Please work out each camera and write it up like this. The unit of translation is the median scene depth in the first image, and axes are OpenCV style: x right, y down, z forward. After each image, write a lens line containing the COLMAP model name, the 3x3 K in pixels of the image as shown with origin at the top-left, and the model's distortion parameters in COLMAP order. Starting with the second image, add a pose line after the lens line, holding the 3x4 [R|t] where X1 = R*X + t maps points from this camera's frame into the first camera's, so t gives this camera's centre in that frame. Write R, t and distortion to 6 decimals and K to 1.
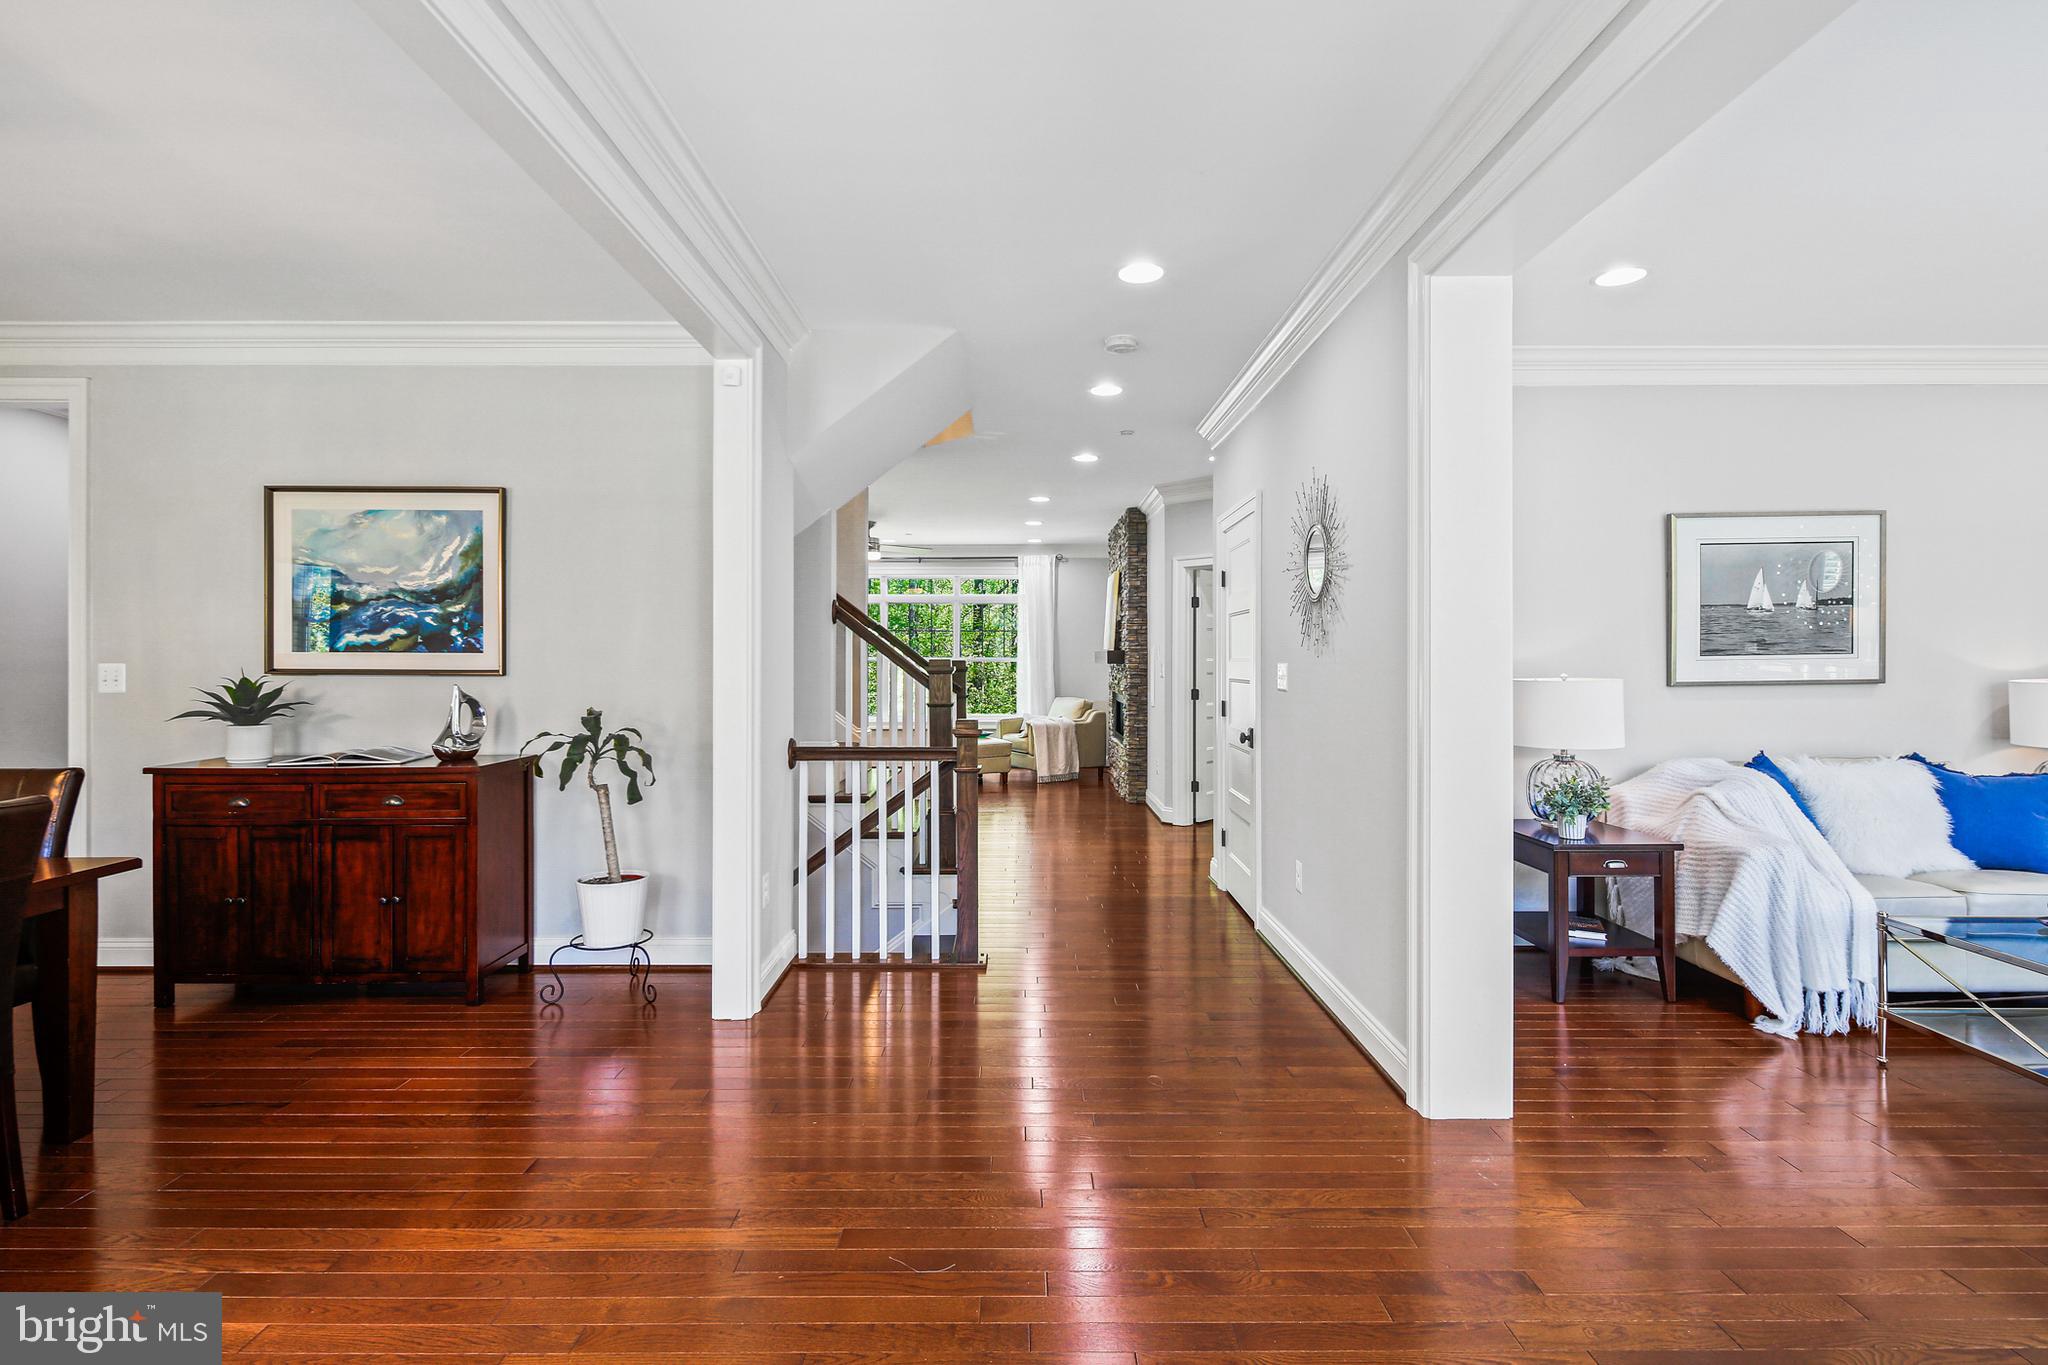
lens RADIAL K [[948.9, 0, 1031.6], [0, 948.9, 665.2], [0, 0, 1]] dist [-0.012308, -0.000425]
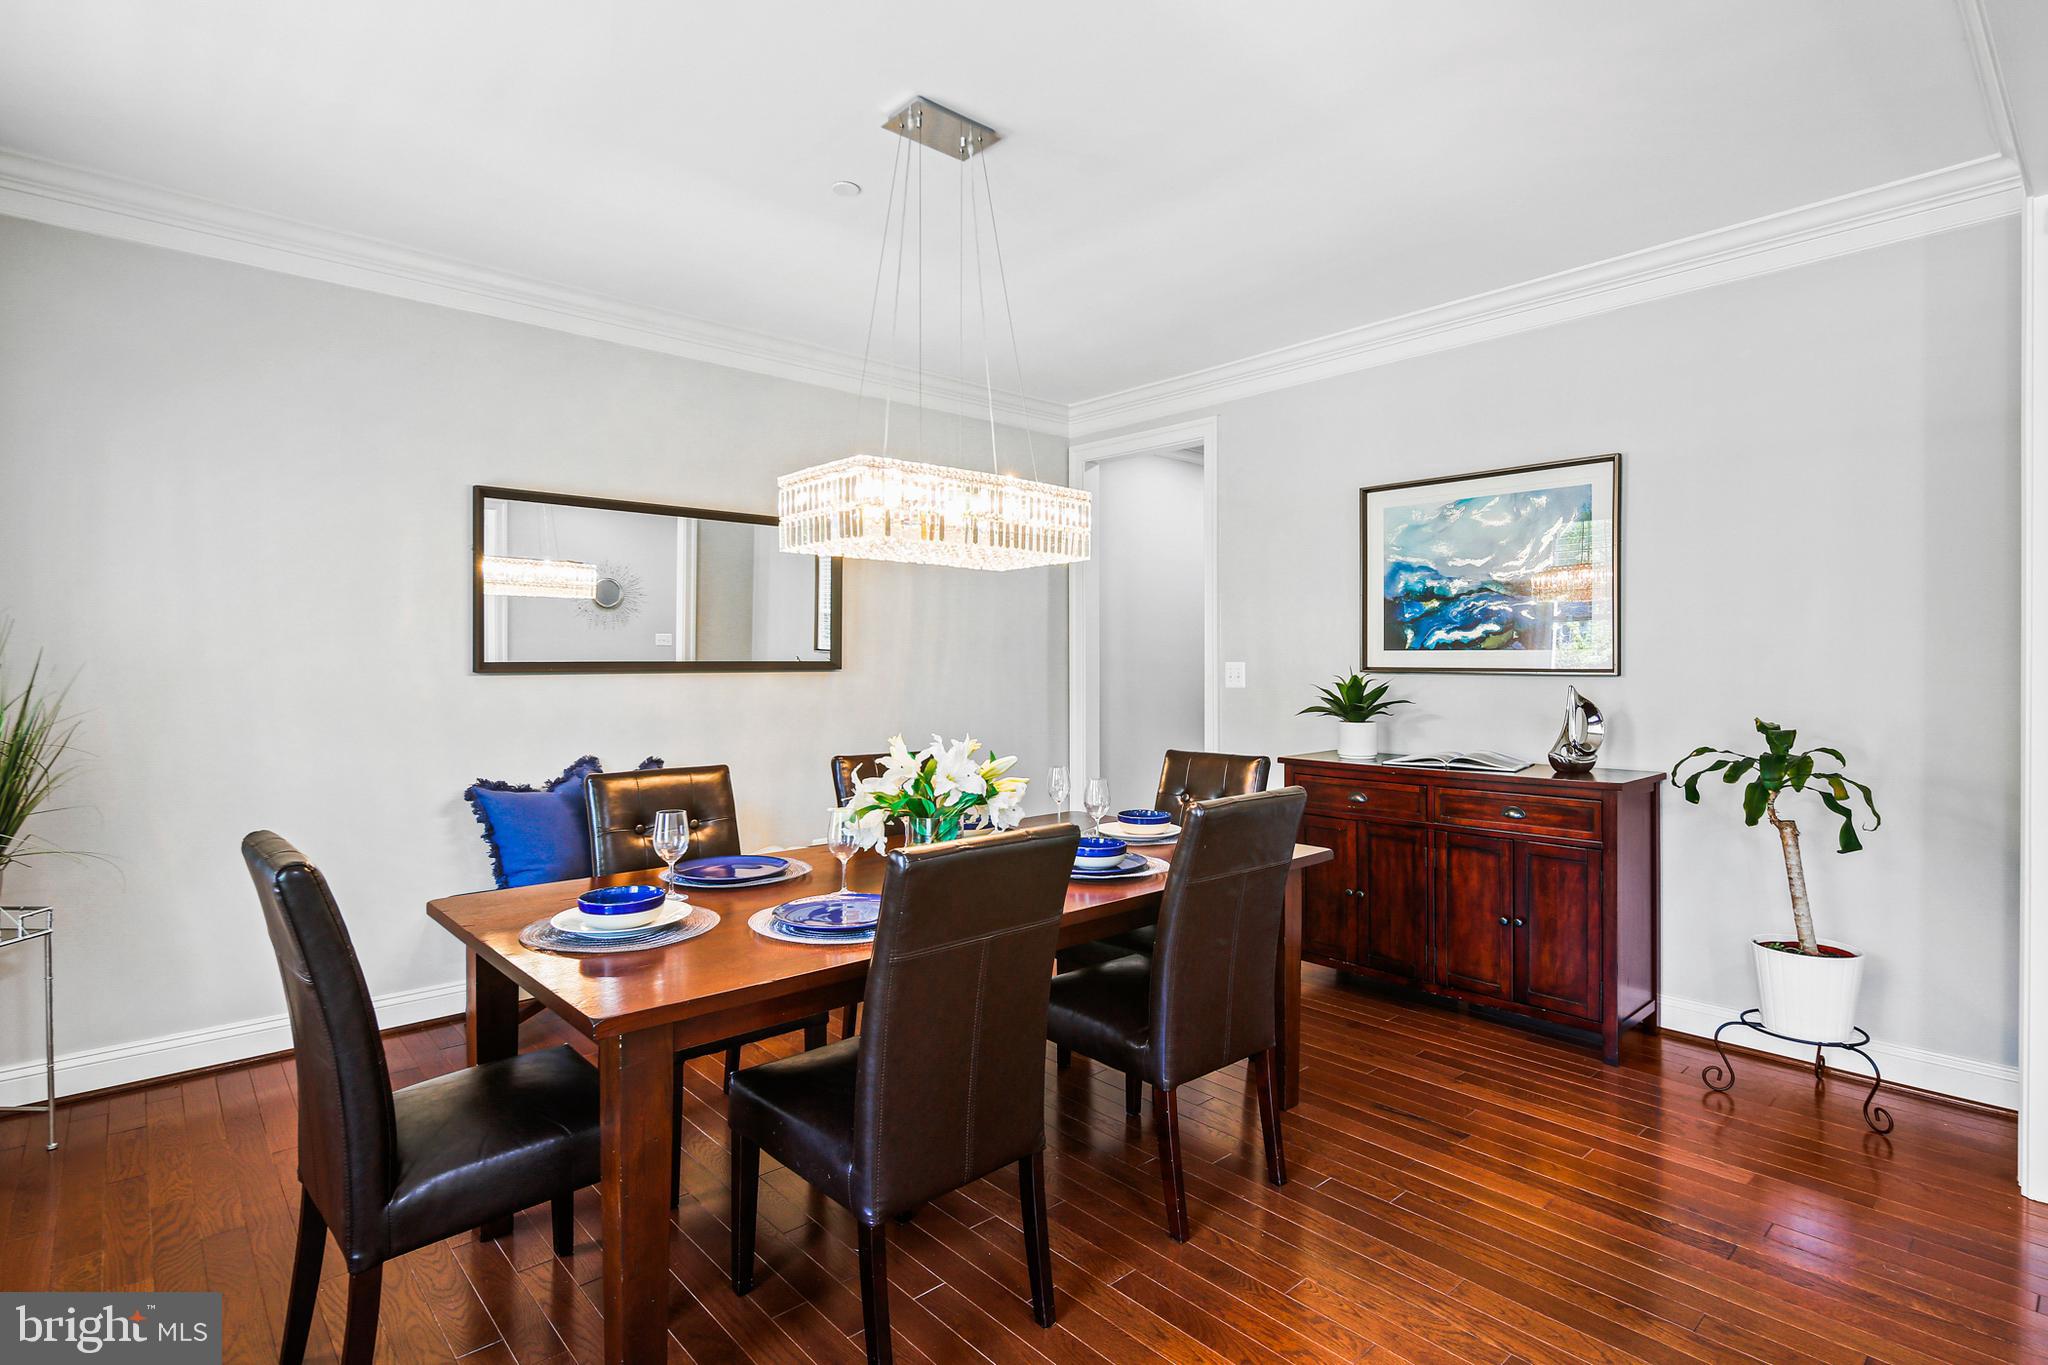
lens RADIAL K [[1001.7, 0, 1015.9], [0, 1001.7, 662.6], [0, 0, 1]] dist [0.005620, -0.003781]
pose [[0.653459, -0.000477, -0.756961, -0.251427], [0.001296, 0.999999, 0.000489, -0.002277], [0.756960, -0.001300, 0.653459, 0.003431]]
